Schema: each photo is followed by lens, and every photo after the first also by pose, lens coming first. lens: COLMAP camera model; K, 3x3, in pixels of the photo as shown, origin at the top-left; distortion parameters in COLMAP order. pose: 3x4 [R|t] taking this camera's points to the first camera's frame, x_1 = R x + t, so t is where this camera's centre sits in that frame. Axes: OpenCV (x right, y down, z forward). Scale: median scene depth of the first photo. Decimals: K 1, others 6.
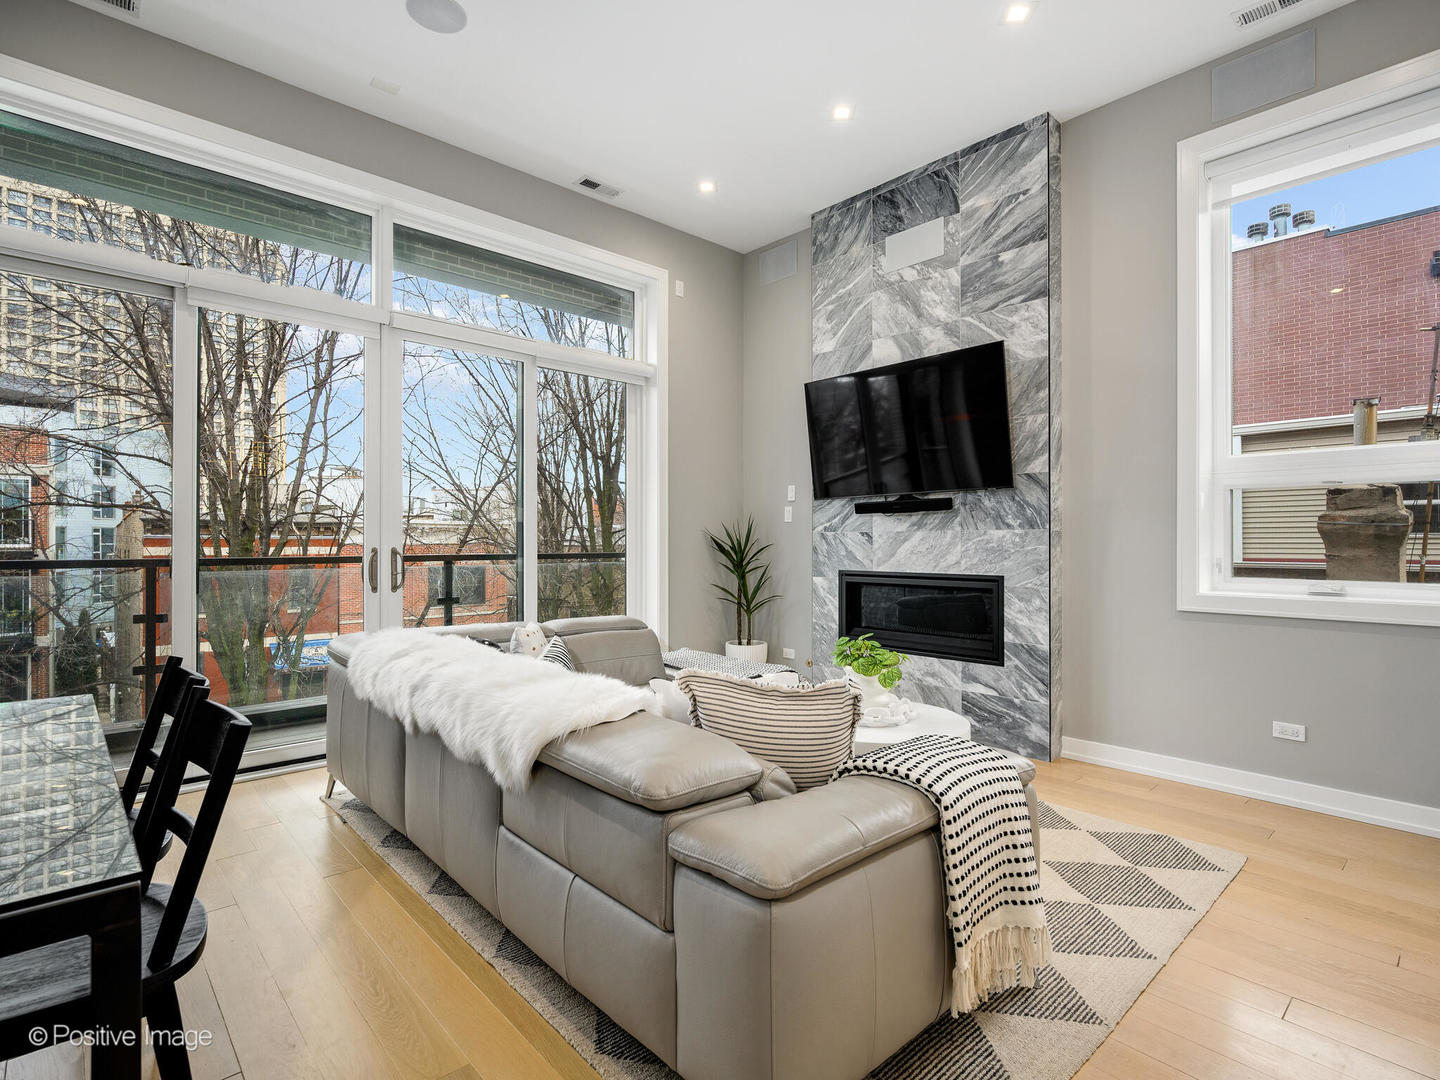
lens RADIAL K [[724.3, 0, 716.5], [0, 724.3, 540.9], [0, 0, 1]] dist [-0.001154, 0.001009]
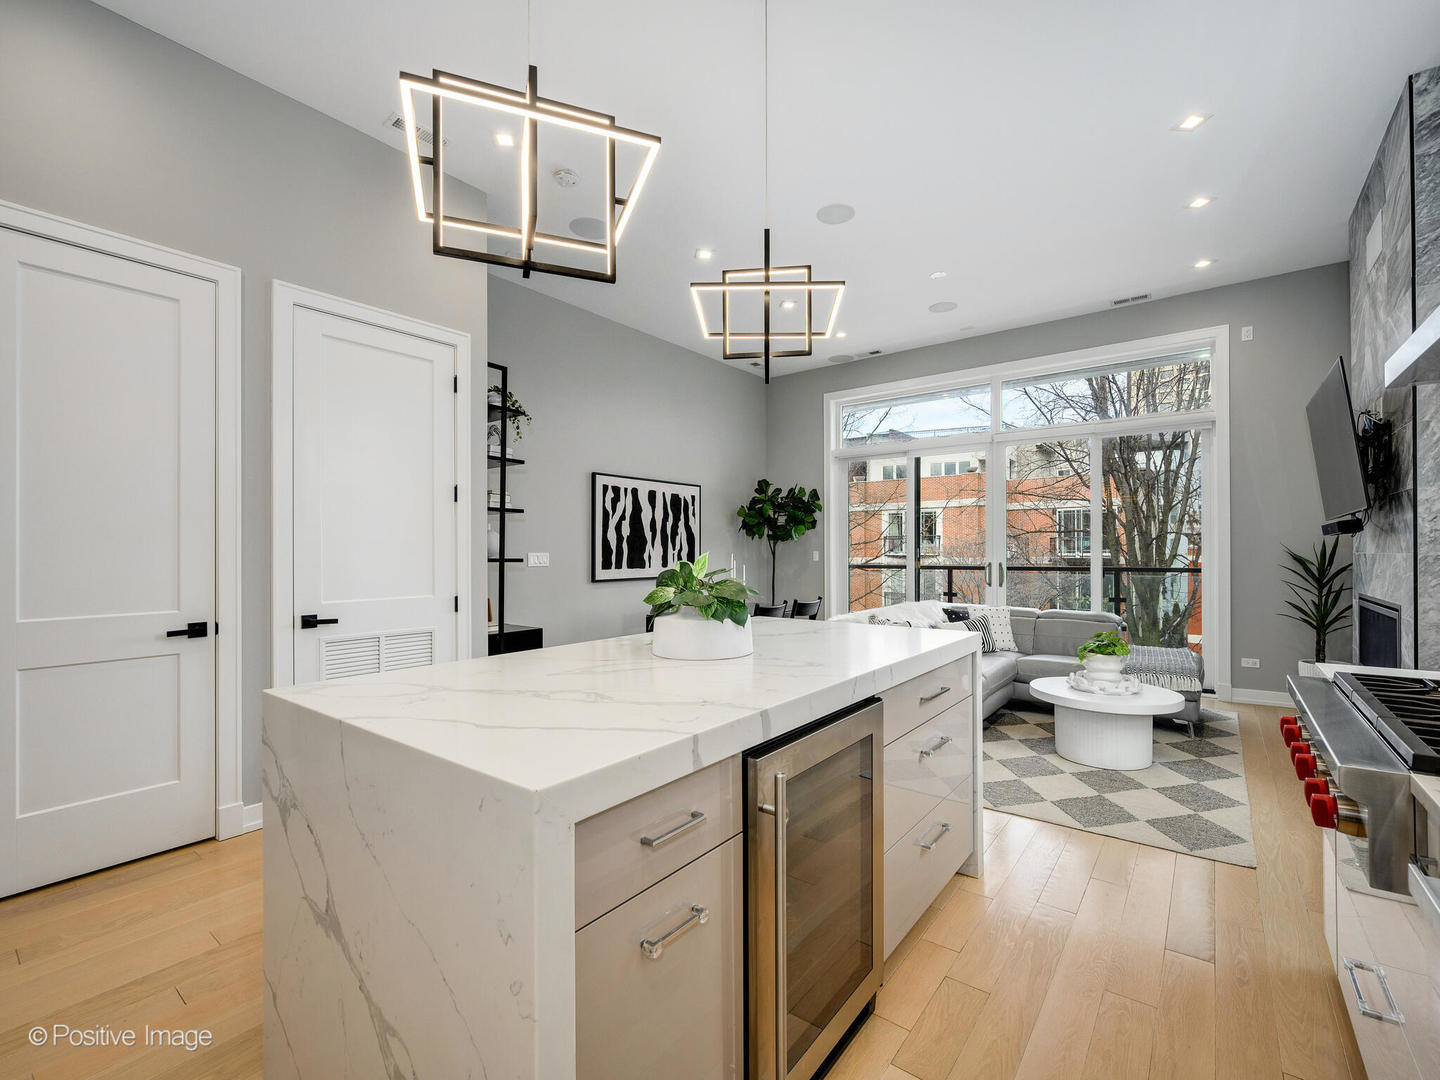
lens RADIAL K [[724.3, 0, 720.4], [0, 724.3, 538.5], [0, 0, 1]] dist [-0.001154, 0.001009]
pose [[0.189420, -0.016143, -0.981763, 1.091428], [0.003514, 0.999870, -0.015763, -0.022199], [0.981890, -0.000464, 0.189452, -0.014036]]
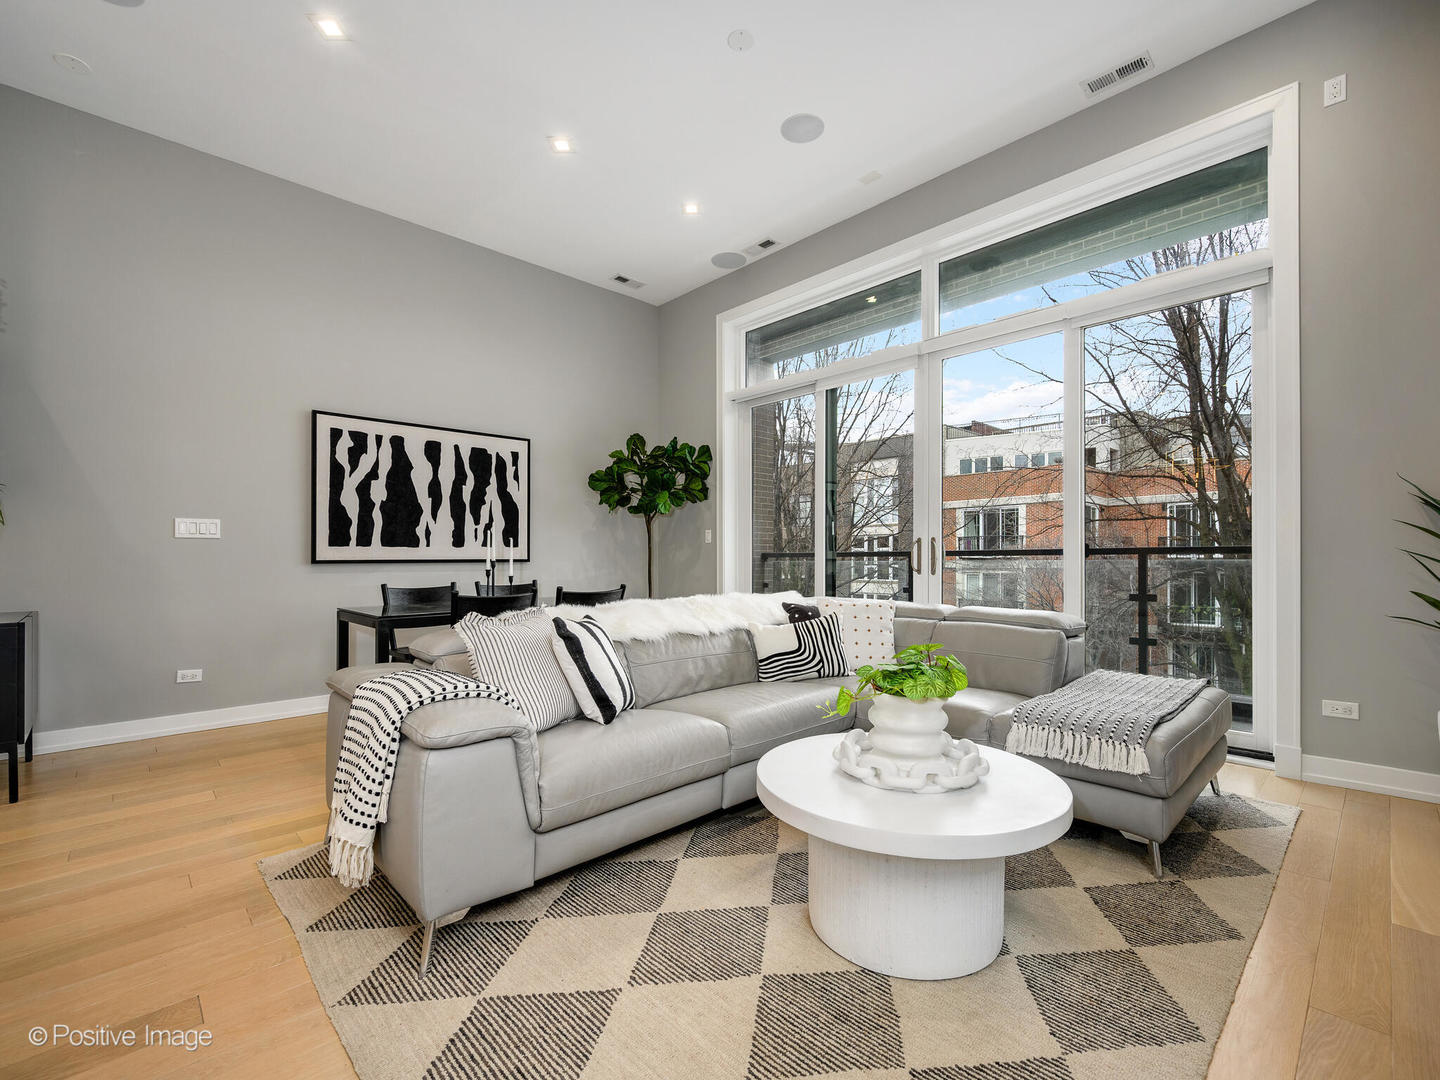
lens RADIAL K [[646.5, 0, 747.1], [0, 646.5, 556.5], [0, 0, 1]] dist [-0.007247, -0.000654]
pose [[0.035599, -0.005034, -0.999353, 0.559713], [0.006791, 0.999965, -0.004796, 0.040755], [0.999343, -0.006616, 0.035632, 0.608833]]
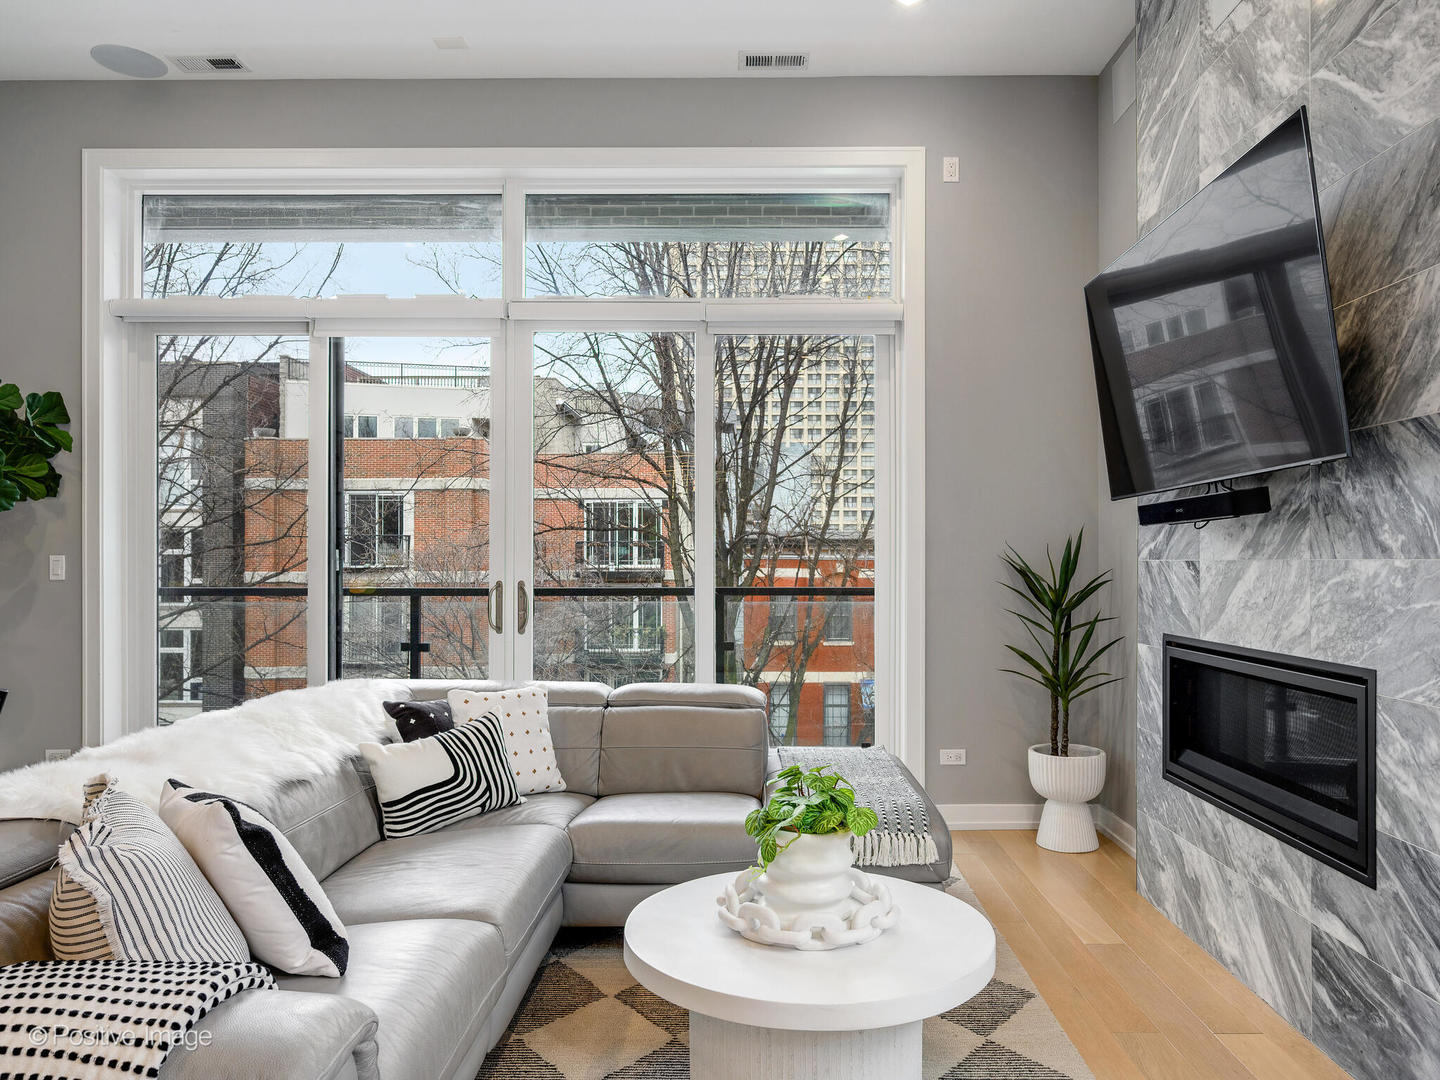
lens RADIAL K [[958.8, 0, 759.5], [0, 958.8, 564.0], [0, 0, 1]] dist [0.002189, -0.011299]
pose [[0.735693, 0.002367, -0.677311, 0.478547], [0.000364, 0.999992, 0.003891, -0.013813], [0.677315, -0.003109, 0.735687, 0.340276]]
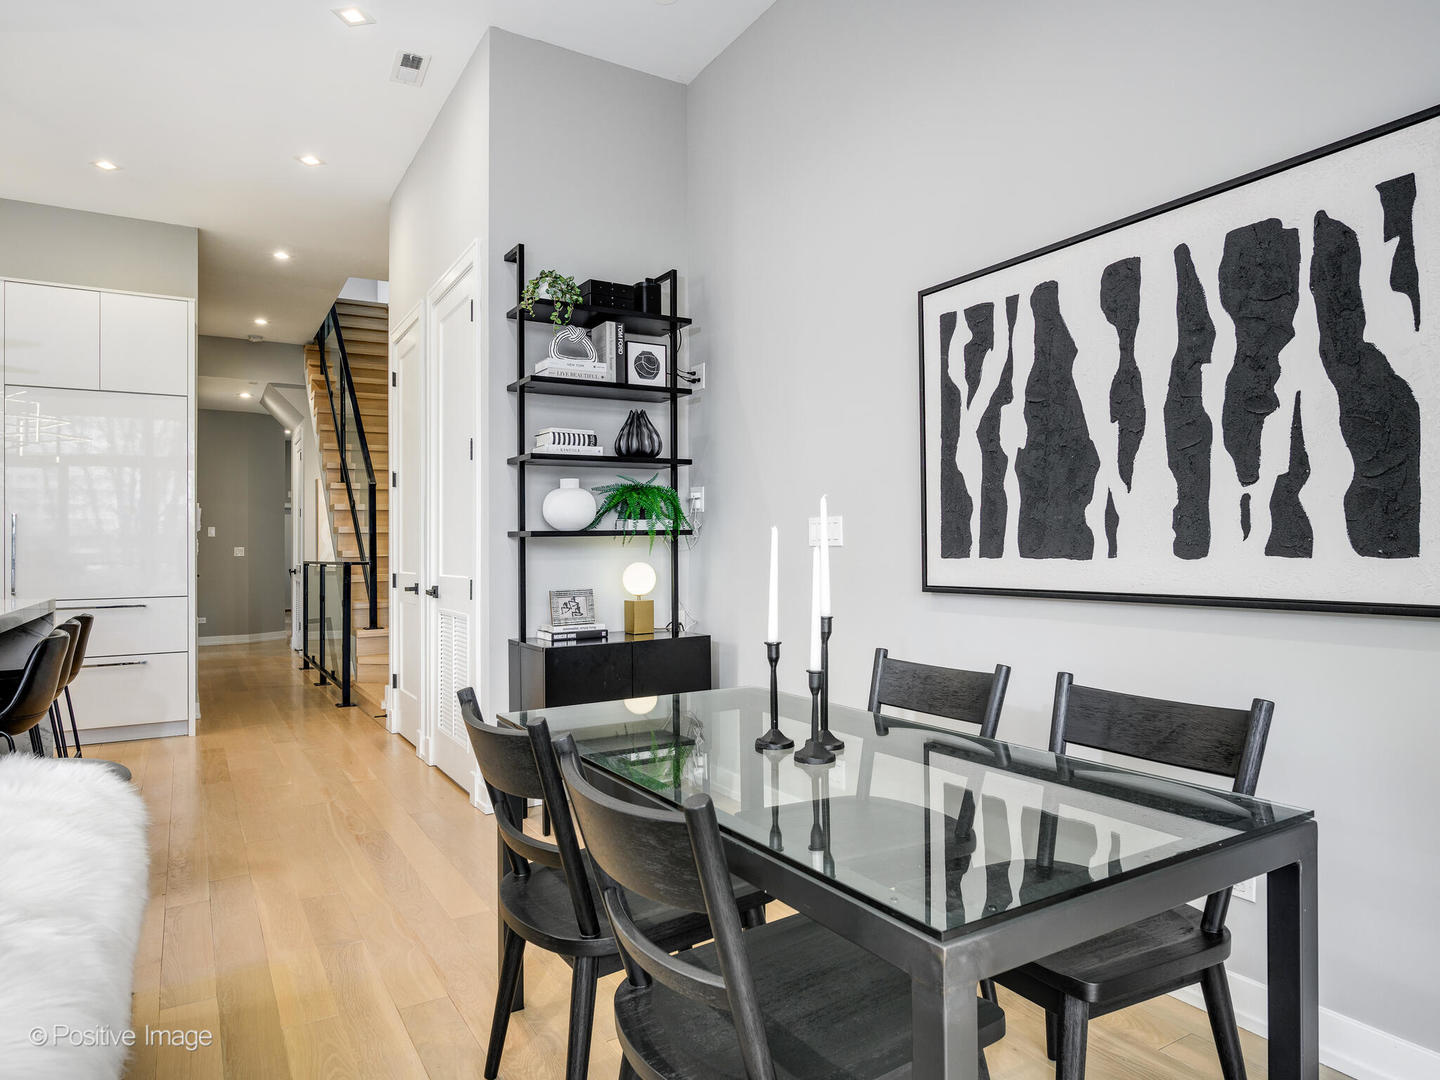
lens RADIAL K [[879.0, 0, 655.0], [0, 879.0, 534.6], [0, 0, 1]] dist [0.009149, -0.001377]
pose [[-0.972842, 0.016615, 0.230871, -0.352720], [0.013875, 0.999813, -0.013487, 0.006491], [-0.231052, -0.009917, -0.972891, 0.695549]]
